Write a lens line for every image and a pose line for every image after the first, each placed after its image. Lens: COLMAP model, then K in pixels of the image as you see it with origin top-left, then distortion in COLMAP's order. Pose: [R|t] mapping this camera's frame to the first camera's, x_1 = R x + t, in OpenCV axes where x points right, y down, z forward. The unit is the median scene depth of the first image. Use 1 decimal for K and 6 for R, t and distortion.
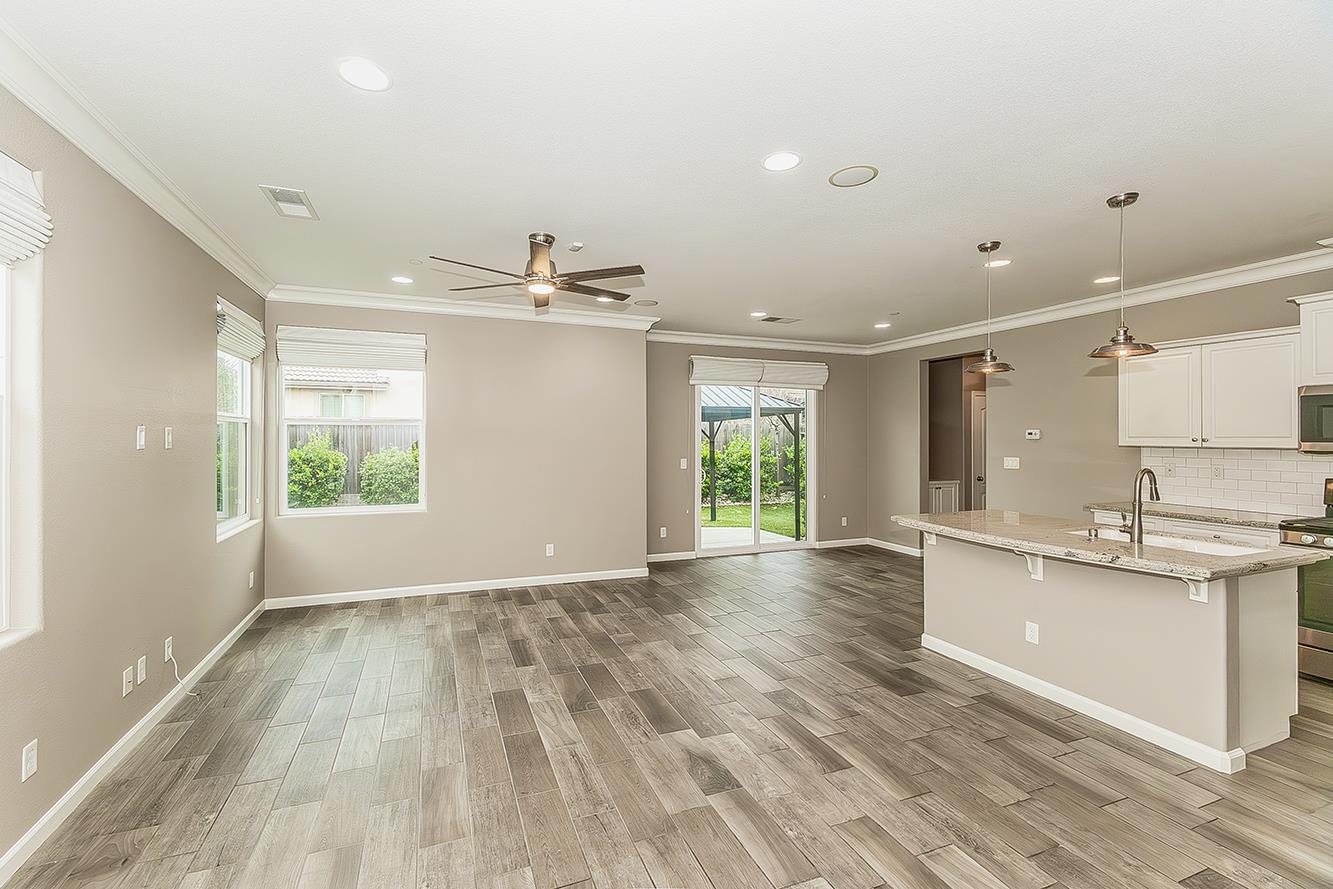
lens RADIAL K [[558.2, 0, 642.5], [0, 558.2, 437.2], [0, 0, 1]] dist [0.006258, -0.001336]
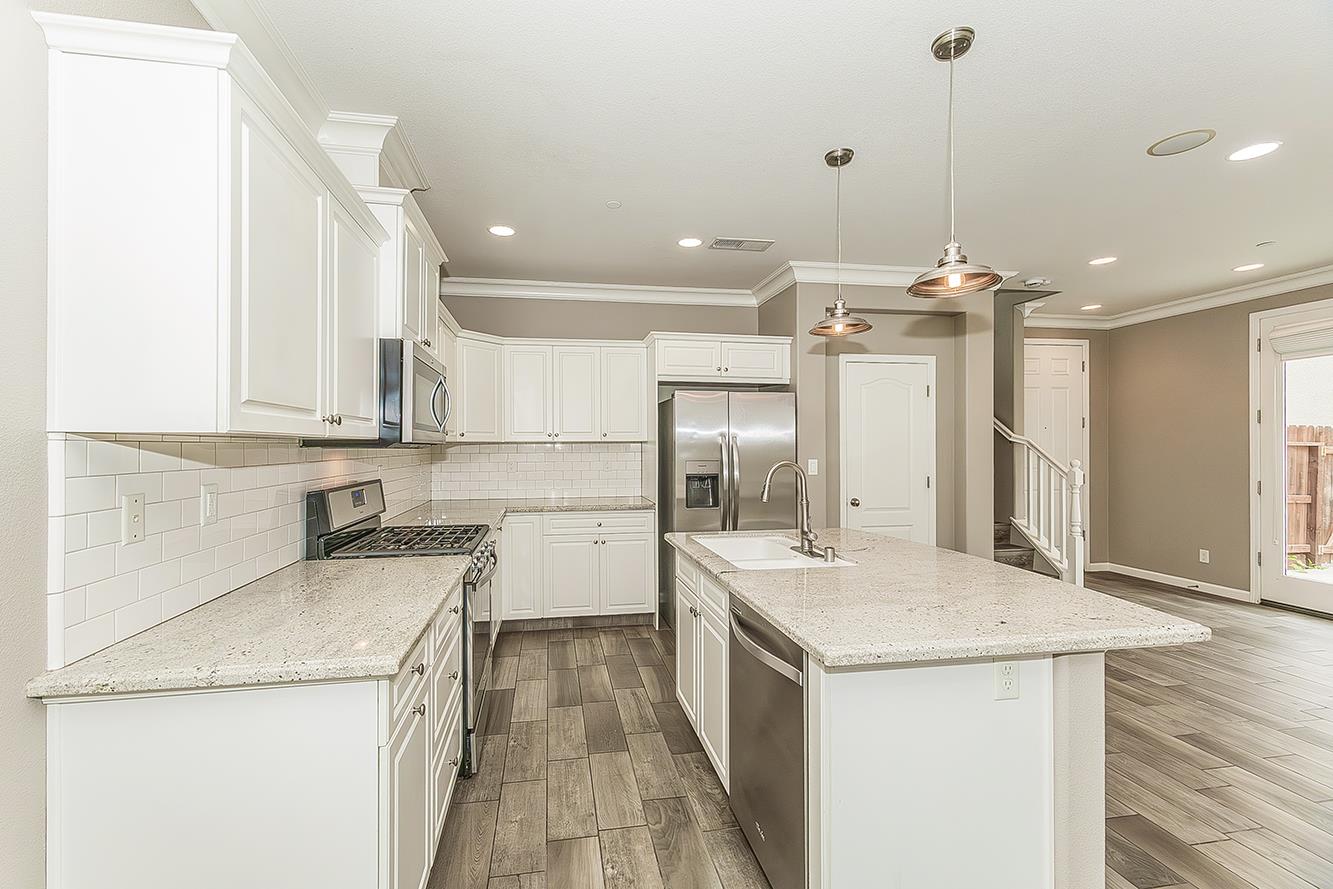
lens RADIAL K [[558.2, 0, 638.0], [0, 558.2, 443.1], [0, 0, 1]] dist [0.006258, -0.001336]
pose [[-0.979359, 0.002910, 0.202108, 0.953764], [0.002348, 0.999993, -0.003021, 0.031792], [-0.202116, -0.002484, -0.979358, 1.859876]]
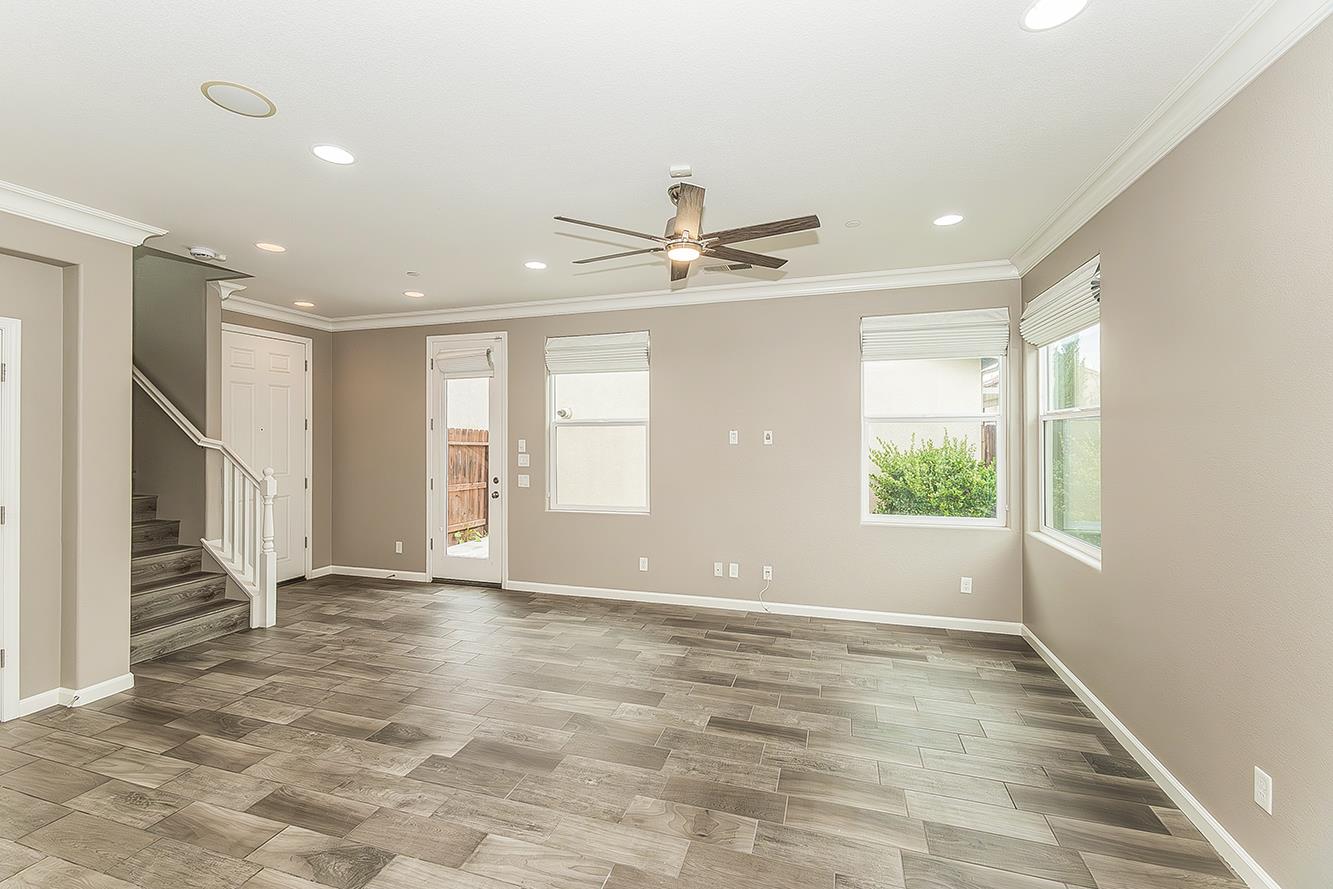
lens RADIAL K [[558.2, 0, 661.3], [0, 558.2, 436.1], [0, 0, 1]] dist [0.006258, -0.001336]
pose [[-0.618615, -0.002155, -0.785691, 0.552602], [0.000408, 0.999995, -0.003063, 0.002176], [0.785694, -0.002215, -0.618611, 1.713151]]
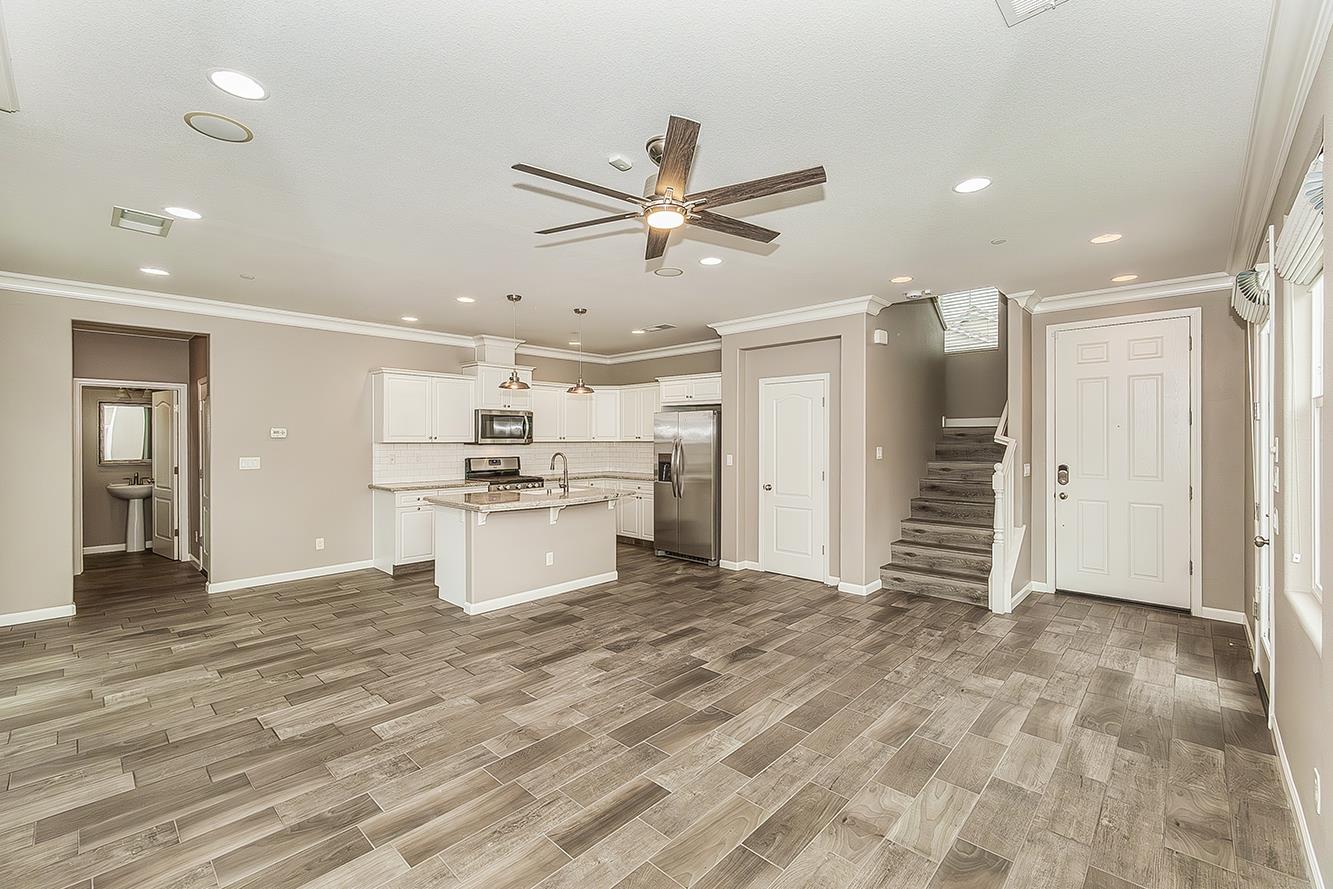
lens RADIAL K [[558.2, 0, 663.8], [0, 558.2, 447.1], [0, 0, 1]] dist [0.006258, -0.001336]
pose [[-0.437119, -0.013670, 0.899300, -0.931343], [0.000068, 0.999884, 0.015232, 0.010044], [-0.899404, 0.006719, -0.437068, 1.513437]]
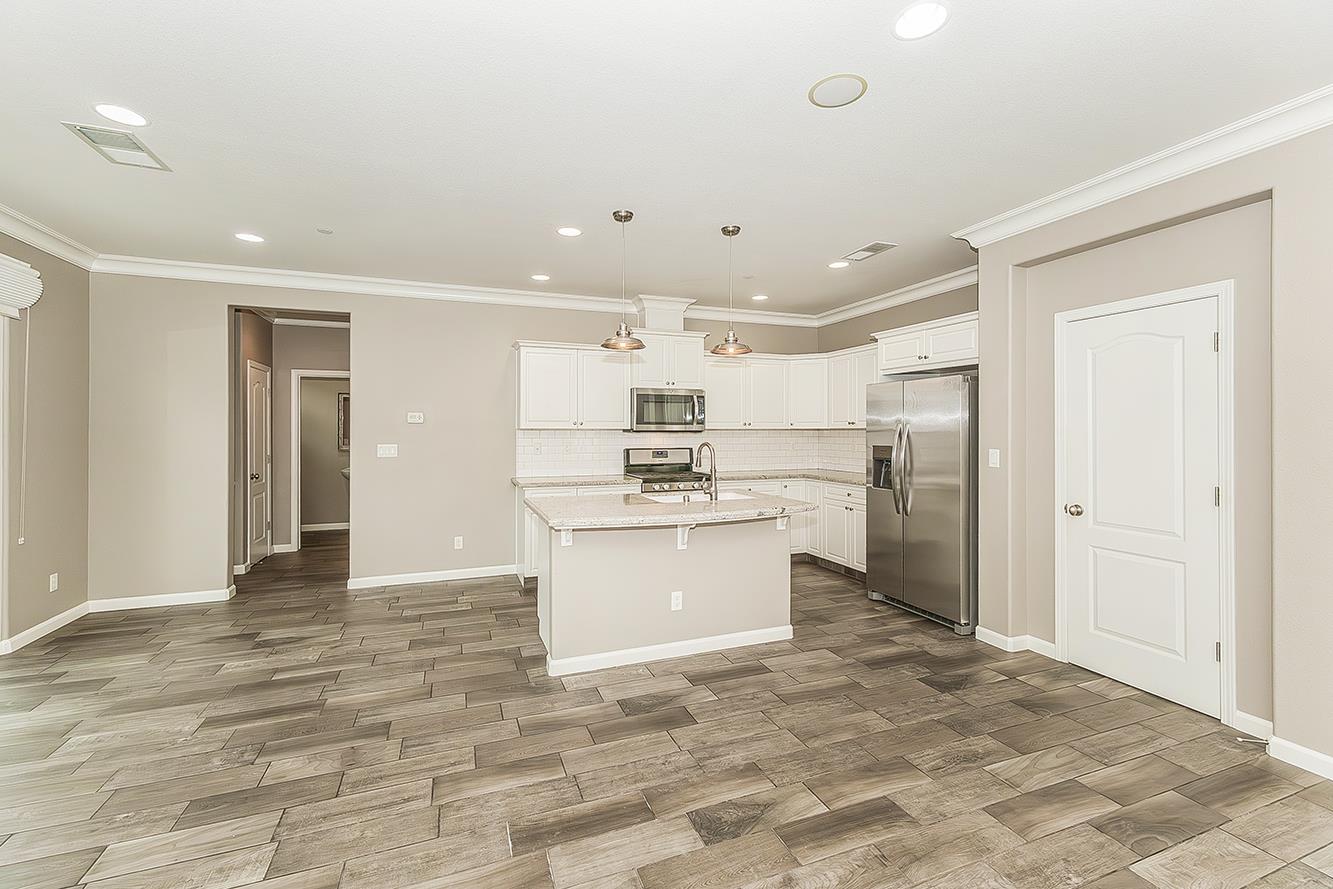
lens RADIAL K [[558.2, 0, 662.6], [0, 558.2, 431.0], [0, 0, 1]] dist [0.006258, -0.001336]
pose [[-0.003222, -0.001403, 0.999994, -0.389207], [0.000155, 0.999999, 0.001403, 0.028870], [-0.999995, 0.000159, -0.003222, 1.114612]]
